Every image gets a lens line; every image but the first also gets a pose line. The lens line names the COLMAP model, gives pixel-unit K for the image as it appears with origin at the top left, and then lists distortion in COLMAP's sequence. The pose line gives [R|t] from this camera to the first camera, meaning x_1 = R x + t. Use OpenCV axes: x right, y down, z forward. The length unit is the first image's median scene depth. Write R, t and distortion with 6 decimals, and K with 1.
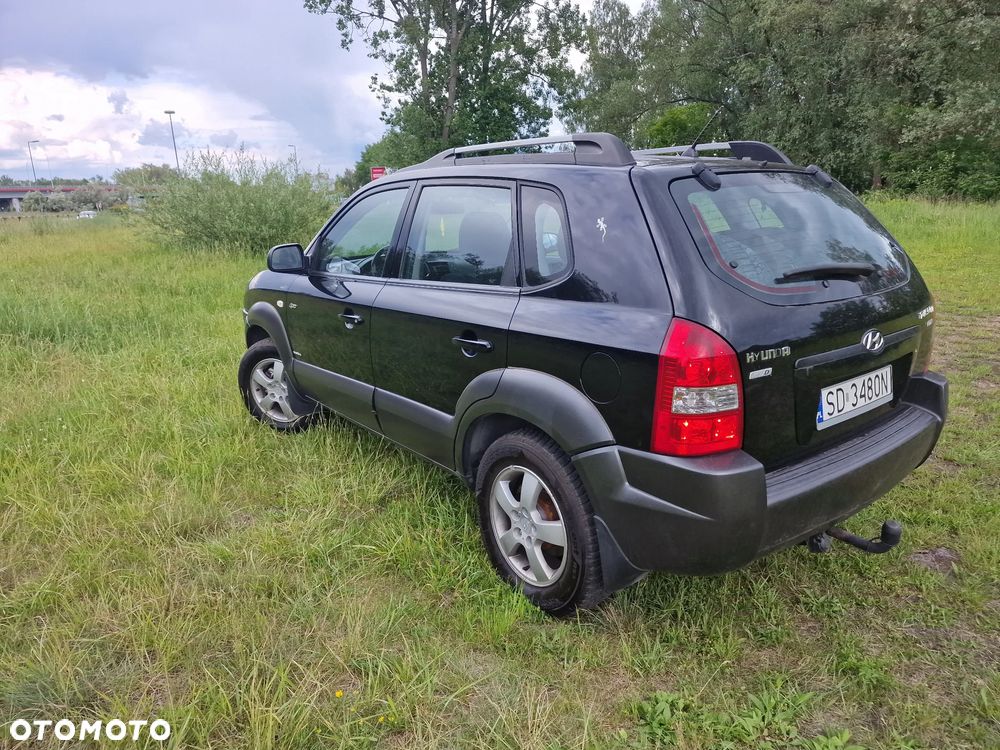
lens RADIAL K [[687.3, 0, 500.2], [0, 687.3, 370.0], [0, 0, 1]] dist [0.074990, -0.056711]
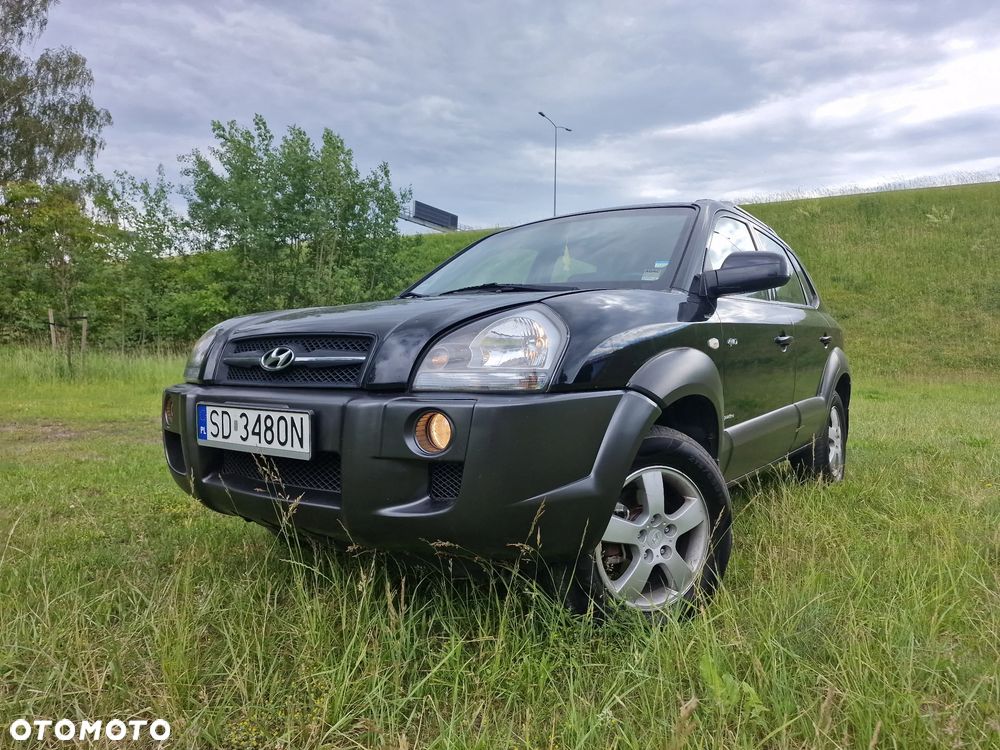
lens RADIAL K [[683.9, 0, 534.7], [0, 683.9, 342.5], [0, 0, 1]] dist [0.040978, 0.000177]
pose [[-0.324081, 0.043159, 0.945044, -0.098157], [0.234512, 0.971444, 0.036056, -0.018262], [-0.916502, 0.233310, -0.324948, 0.158207]]
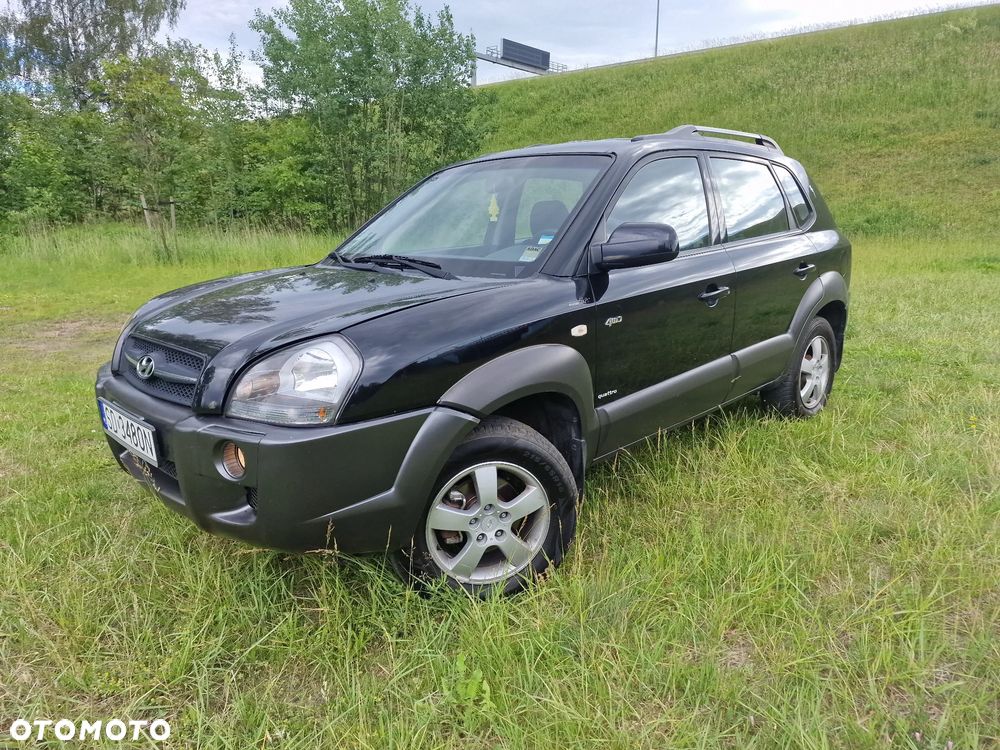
lens RADIAL K [[686.8, 0, 510.7], [0, 686.8, 372.0], [0, 0, 1]] dist [0.079404, -0.058983]
pose [[-0.148913, -0.200545, 0.968301, -0.105957], [0.263949, 0.935629, 0.234371, -0.025803], [-0.952972, 0.290483, -0.086394, 0.132622]]
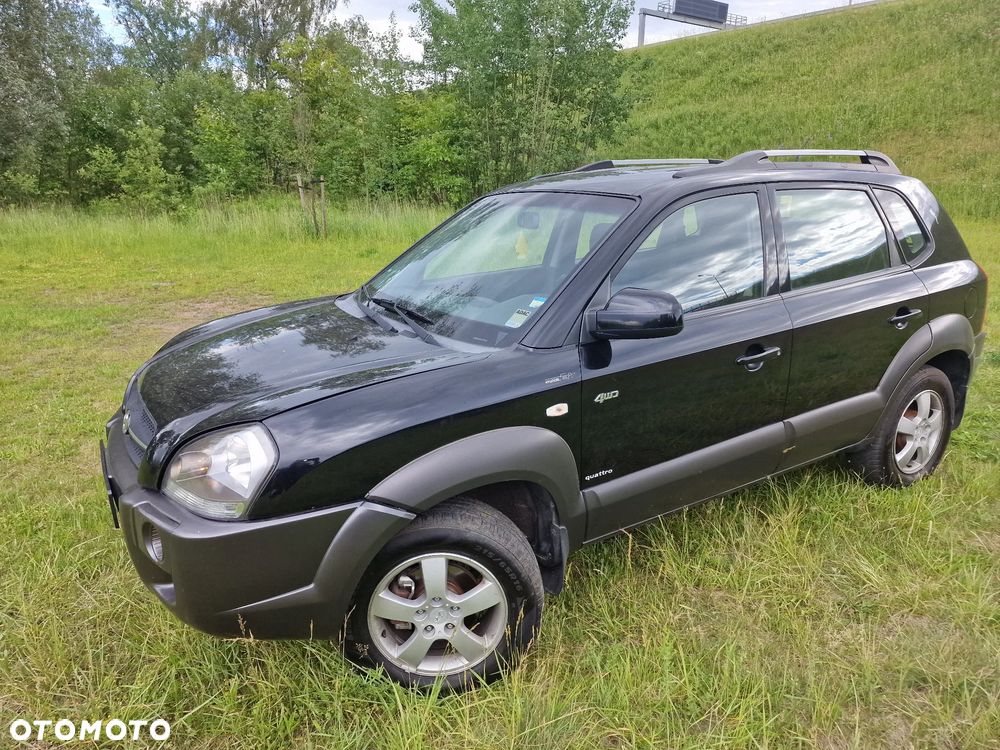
lens RADIAL K [[691.2, 0, 505.1], [0, 691.2, 362.6], [0, 0, 1]] dist [0.083685, -0.070089]
pose [[0.085883, -0.238330, 0.967379, -0.099080], [0.256089, 0.943624, 0.209742, -0.030197], [-0.962830, 0.229722, 0.142075, 0.113129]]
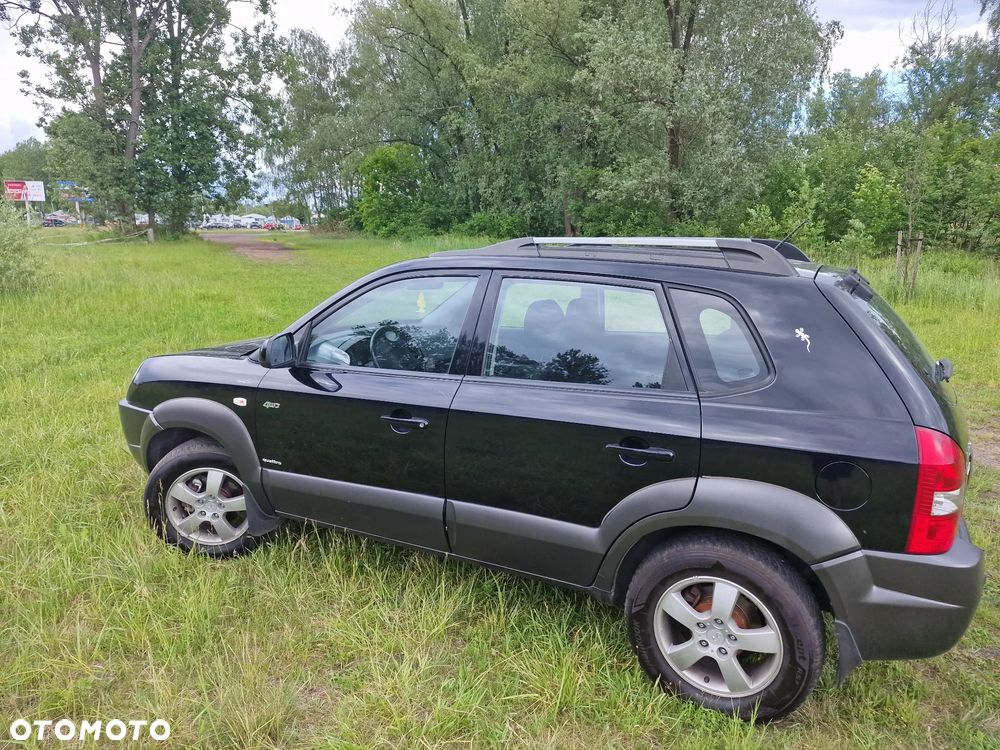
lens RADIAL K [[687.5, 0, 512.0], [0, 687.5, 363.4], [0, 0, 1]] dist [0.081431, -0.062134]
pose [[0.899297, -0.052393, 0.434189, -0.045322], [0.074532, 0.996635, -0.034110, -0.010520], [-0.430941, 0.063036, 0.900176, 0.015428]]
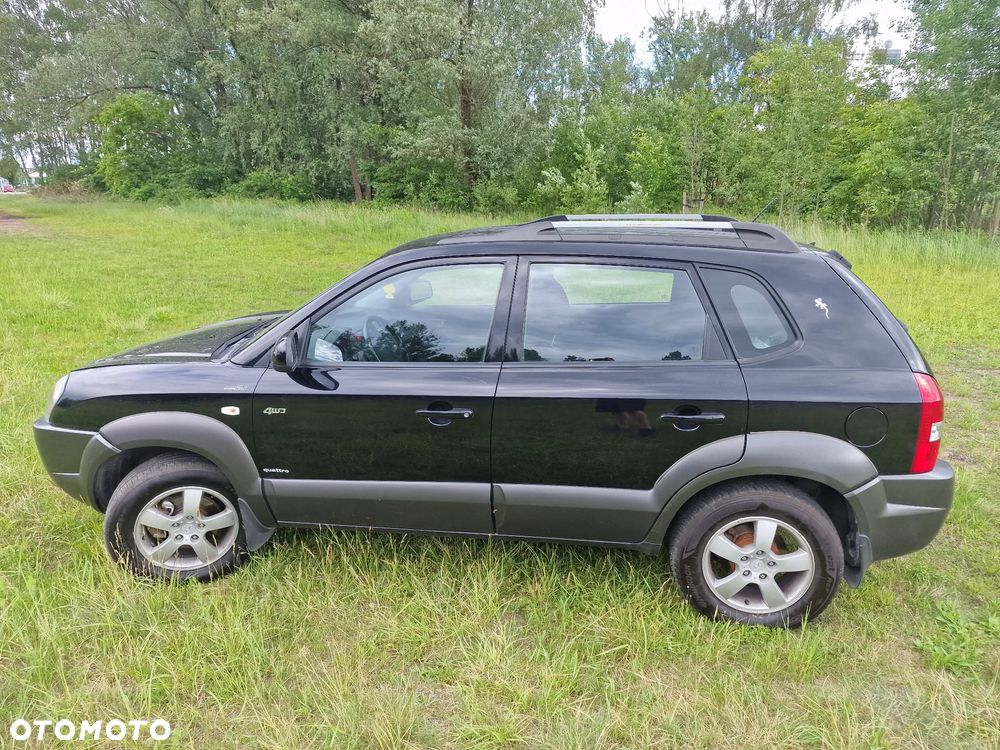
lens RADIAL K [[686.8, 0, 510.7], [0, 686.8, 372.0], [0, 0, 1]] dist [0.079404, -0.058983]
pose [[0.714934, -0.160834, 0.680442, -0.071207], [0.154198, 0.985491, 0.070923, -0.016927], [-0.681977, 0.054218, 0.729361, 0.030425]]
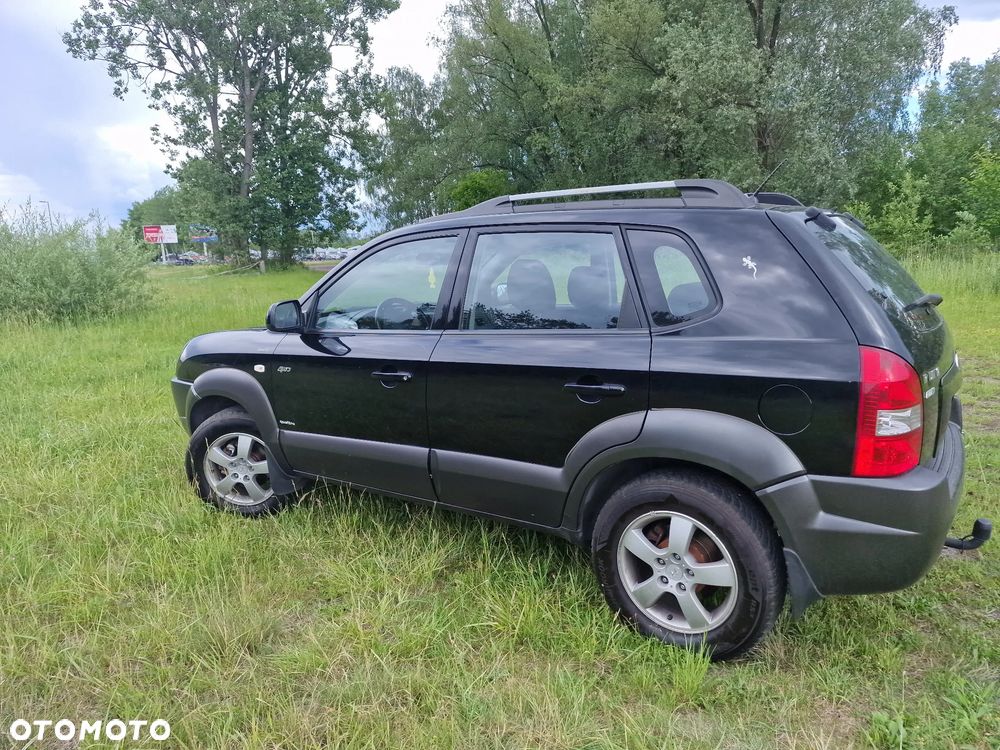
lens RADIAL K [[686.8, 0, 510.7], [0, 686.8, 372.0], [0, 0, 1]] dist [0.079404, -0.058983]
pose [[0.952224, -0.061753, 0.299092, -0.032917], [0.085415, 0.994111, -0.066684, -0.000612], [-0.293213, 0.089045, 0.951891, 0.008217]]
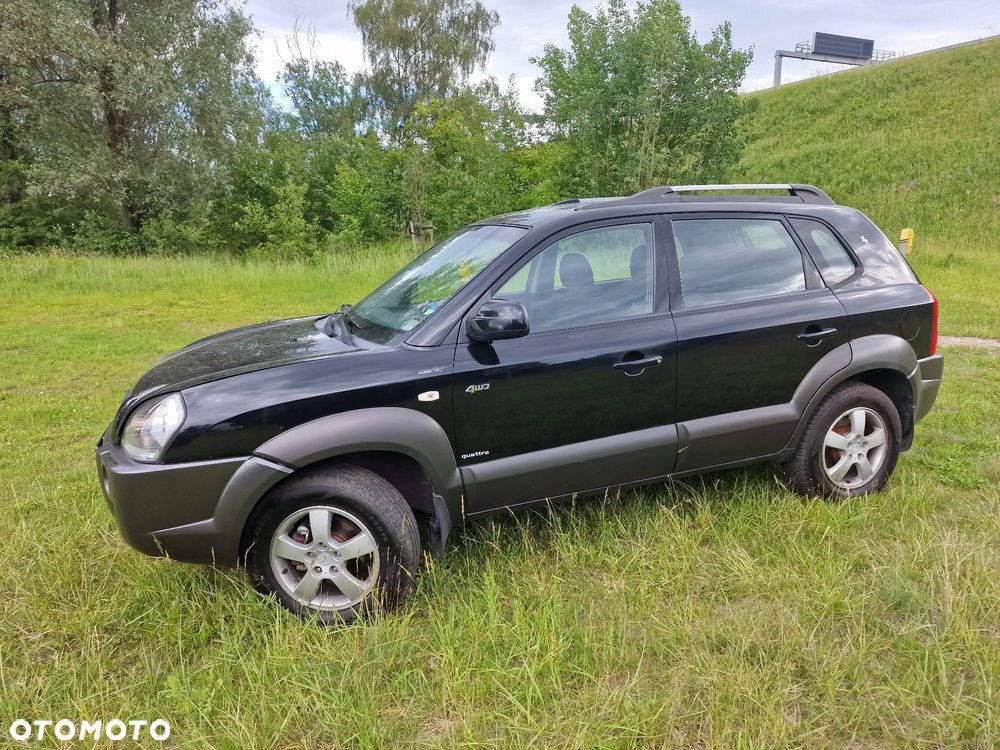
lens RADIAL K [[692.5, 0, 518.2], [0, 692.5, 356.5], [0, 0, 1]] dist [0.074337, -0.061021]
pose [[0.263515, -0.167237, 0.950048, -0.108940], [0.263446, 0.959896, 0.095898, -0.020564], [-0.927985, 0.225016, 0.297005, 0.084755]]
